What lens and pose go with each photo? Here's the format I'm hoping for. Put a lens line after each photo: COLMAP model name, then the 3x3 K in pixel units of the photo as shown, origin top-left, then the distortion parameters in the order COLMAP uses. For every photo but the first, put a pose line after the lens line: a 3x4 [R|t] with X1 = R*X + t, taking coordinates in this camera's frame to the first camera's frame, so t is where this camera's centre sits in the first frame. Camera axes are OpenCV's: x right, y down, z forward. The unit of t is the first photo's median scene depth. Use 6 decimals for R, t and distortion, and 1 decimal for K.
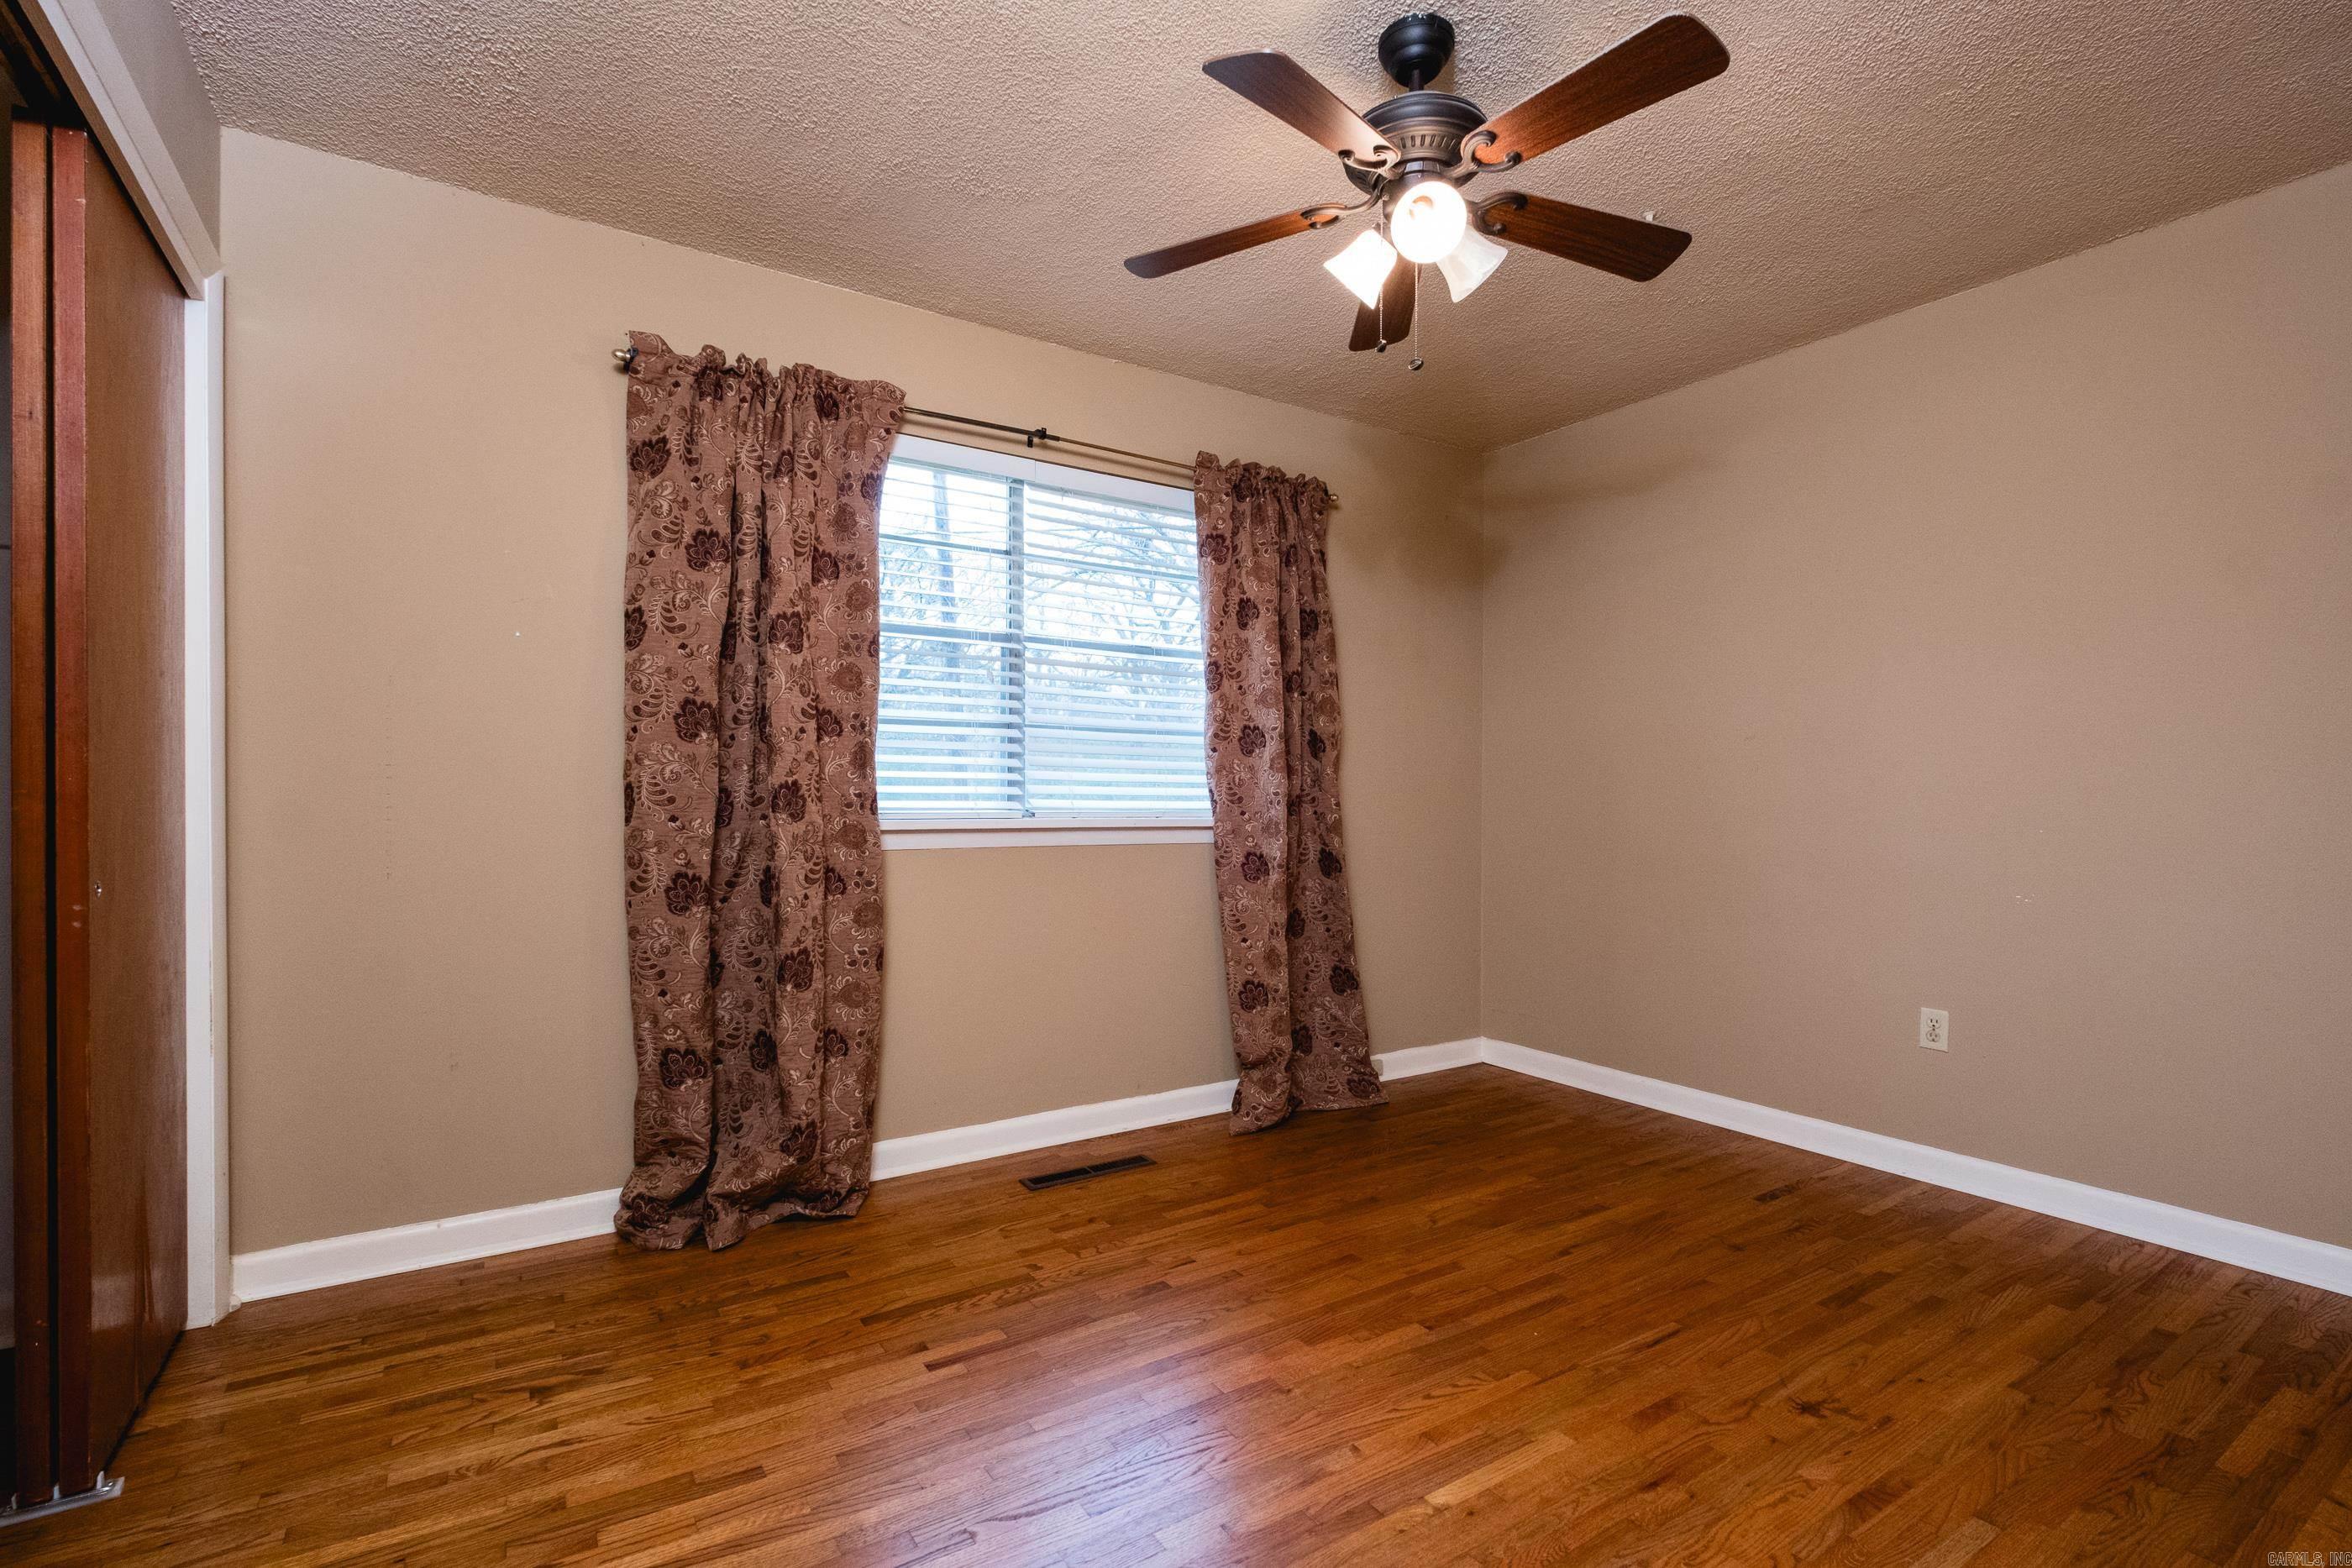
lens RADIAL K [[1033.5, 0, 1177.9], [0, 1033.5, 784.1], [0, 0, 1]] dist [-0.000842, -0.000911]
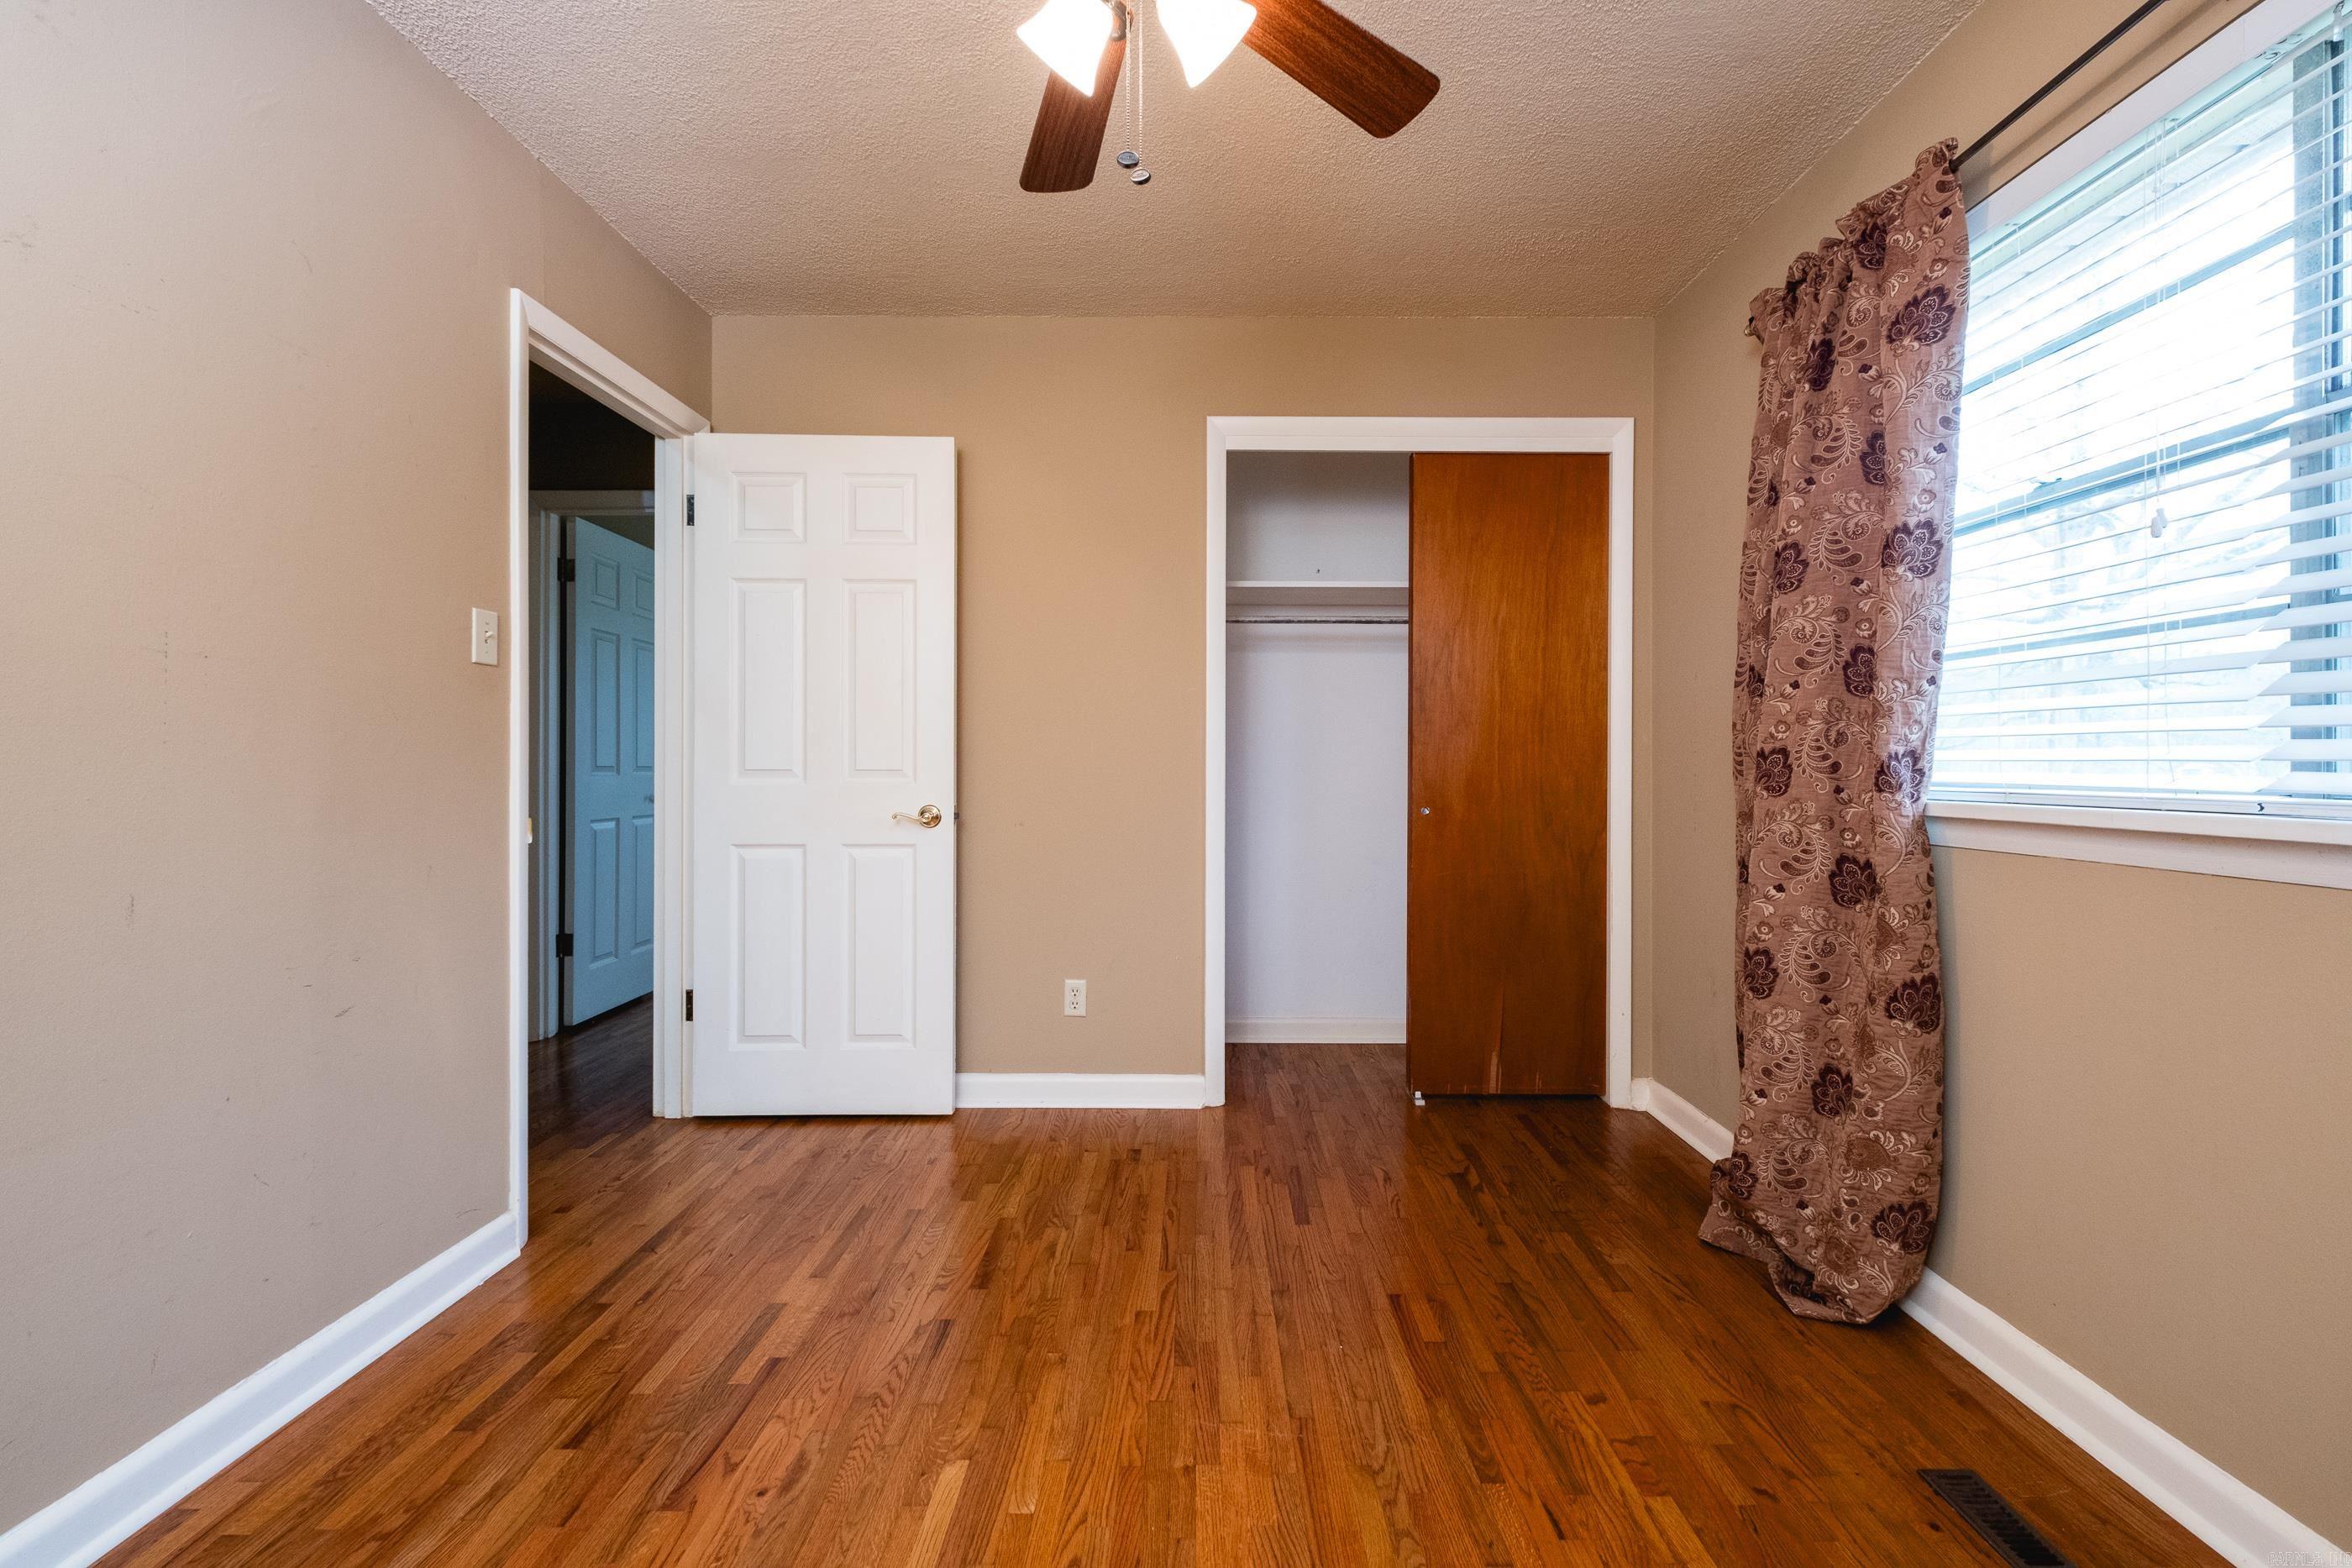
lens RADIAL K [[1033.5, 0, 1177.9], [0, 1033.5, 784.1], [0, 0, 1]] dist [-0.000842, -0.000911]
pose [[-0.567007, 0.003380, -0.823706, 0.646990], [0.013726, 0.999892, -0.005345, 0.024148], [0.823599, -0.014337, -0.566992, 1.186777]]
